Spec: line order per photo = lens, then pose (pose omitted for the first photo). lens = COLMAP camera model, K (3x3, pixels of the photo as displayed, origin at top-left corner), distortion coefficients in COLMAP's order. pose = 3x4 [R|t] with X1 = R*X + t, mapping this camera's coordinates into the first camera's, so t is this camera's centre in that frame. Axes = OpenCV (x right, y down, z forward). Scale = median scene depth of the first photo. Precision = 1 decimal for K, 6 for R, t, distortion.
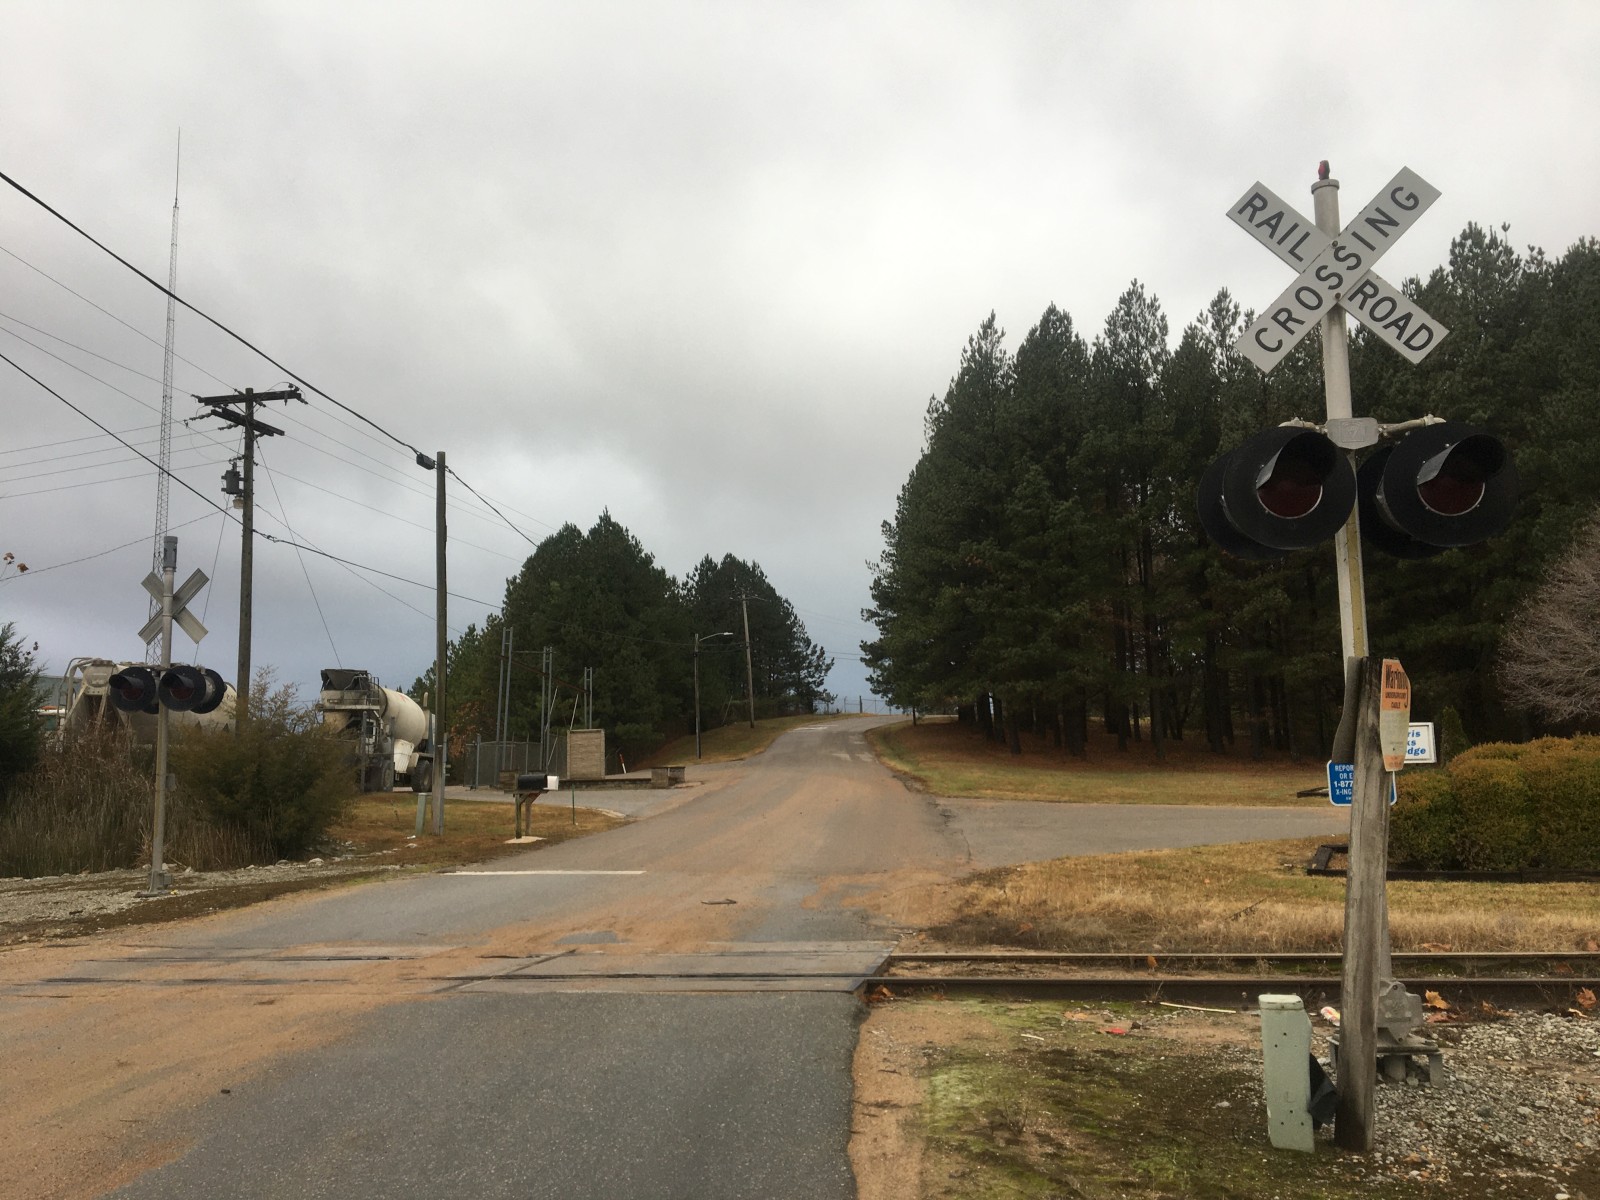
lens RADIAL K [[1339.3, 0, 800.0], [0, 1339.3, 600.0], [0, 0, 1]] dist [0.106559, -0.140092]
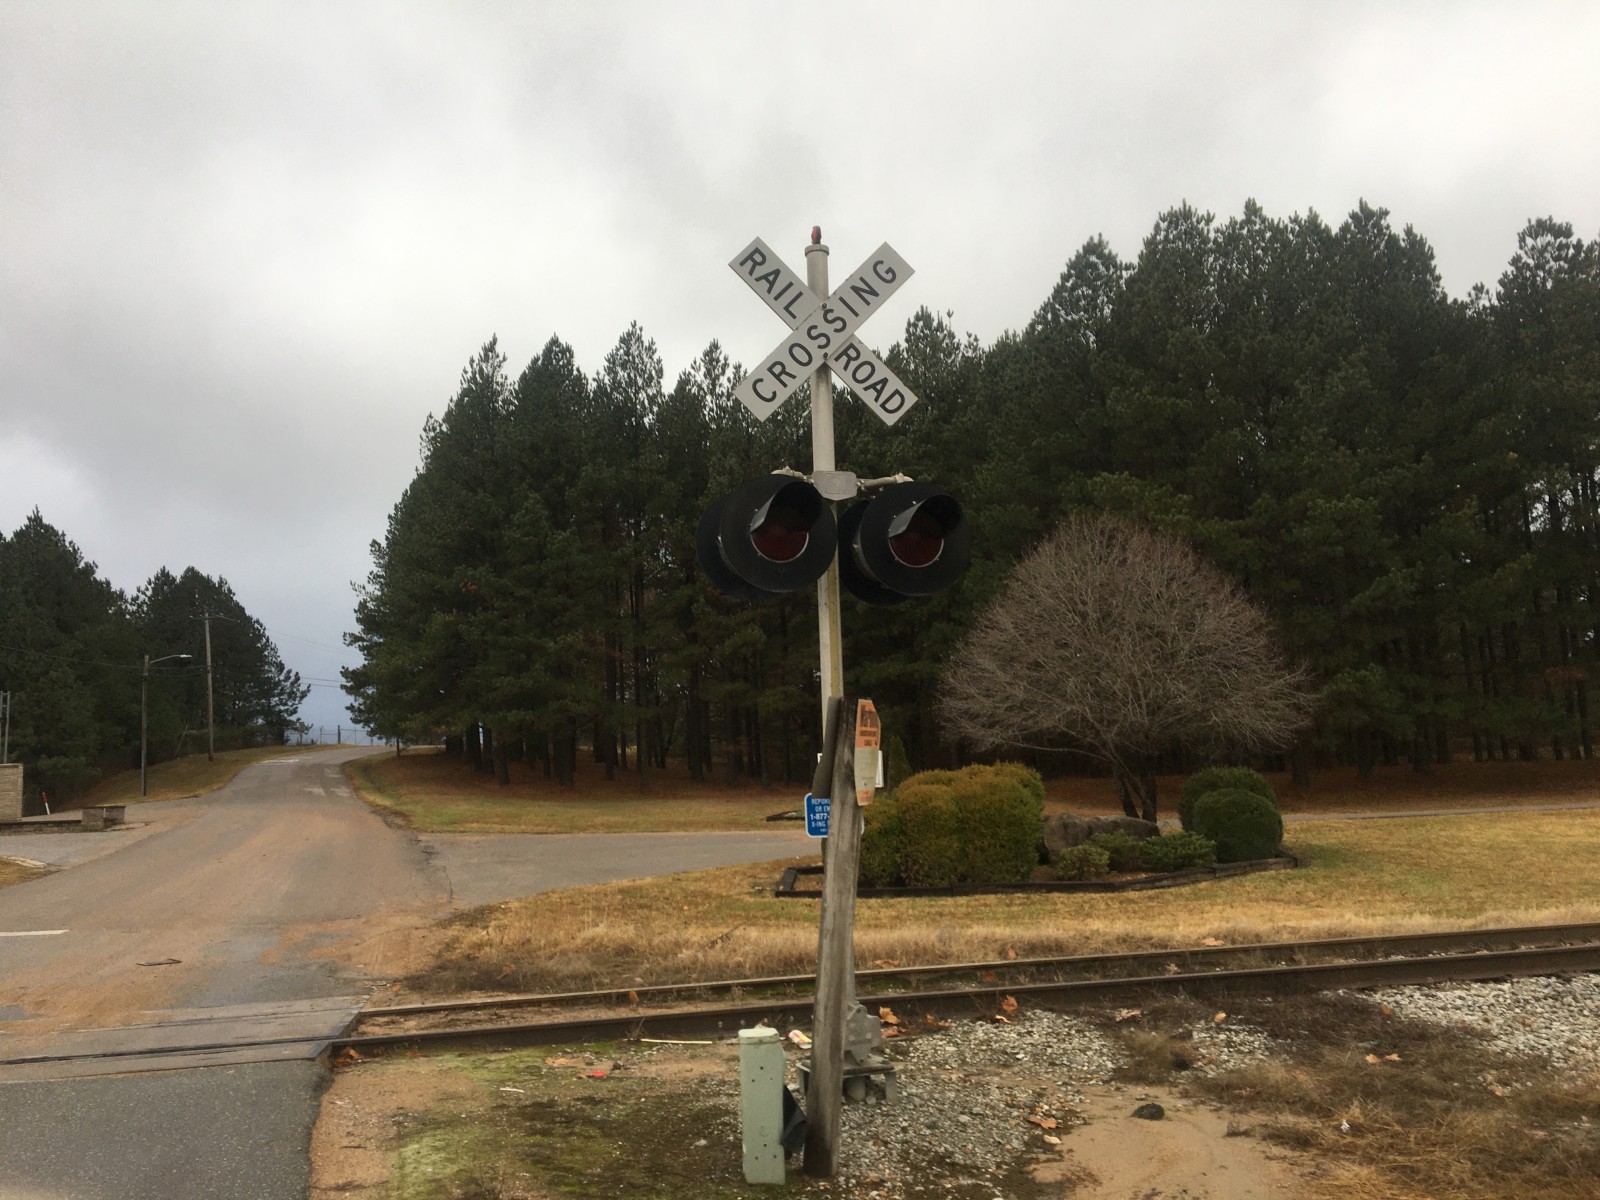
lens RADIAL K [[1342.0, 0, 776.4], [0, 1342.0, 614.2], [0, 0, 1]] dist [0.100363, -0.176918]
pose [[0.937140, 0.036664, 0.347022, 0.001144], [-0.032936, 0.999319, -0.016637, -0.002150], [-0.347396, 0.004162, 0.937709, 0.023583]]
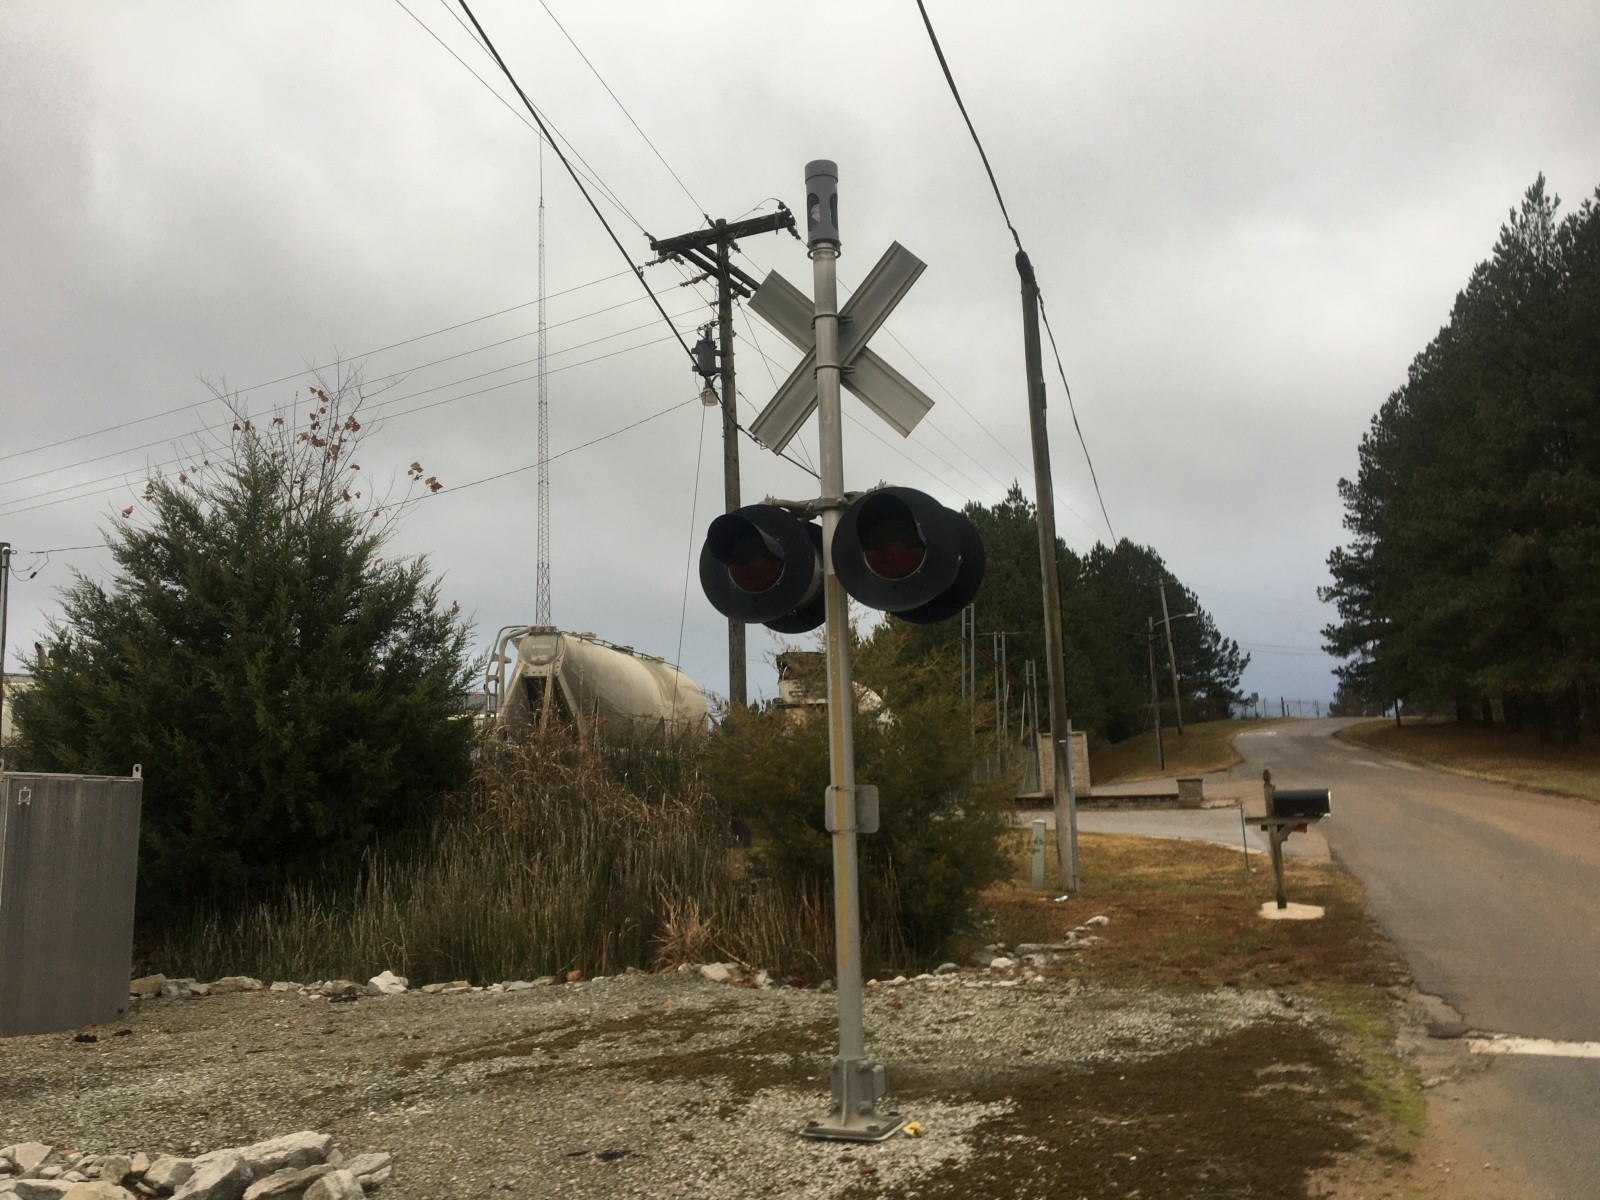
lens RADIAL K [[1339.3, 0, 800.0], [0, 1339.3, 600.0], [0, 0, 1]] dist [0.106559, -0.140092]
pose [[0.970911, -0.045364, -0.235103, -0.265251], [0.042791, 0.998955, -0.016038, 0.055482], [0.235585, 0.005512, 0.971838, 0.436211]]
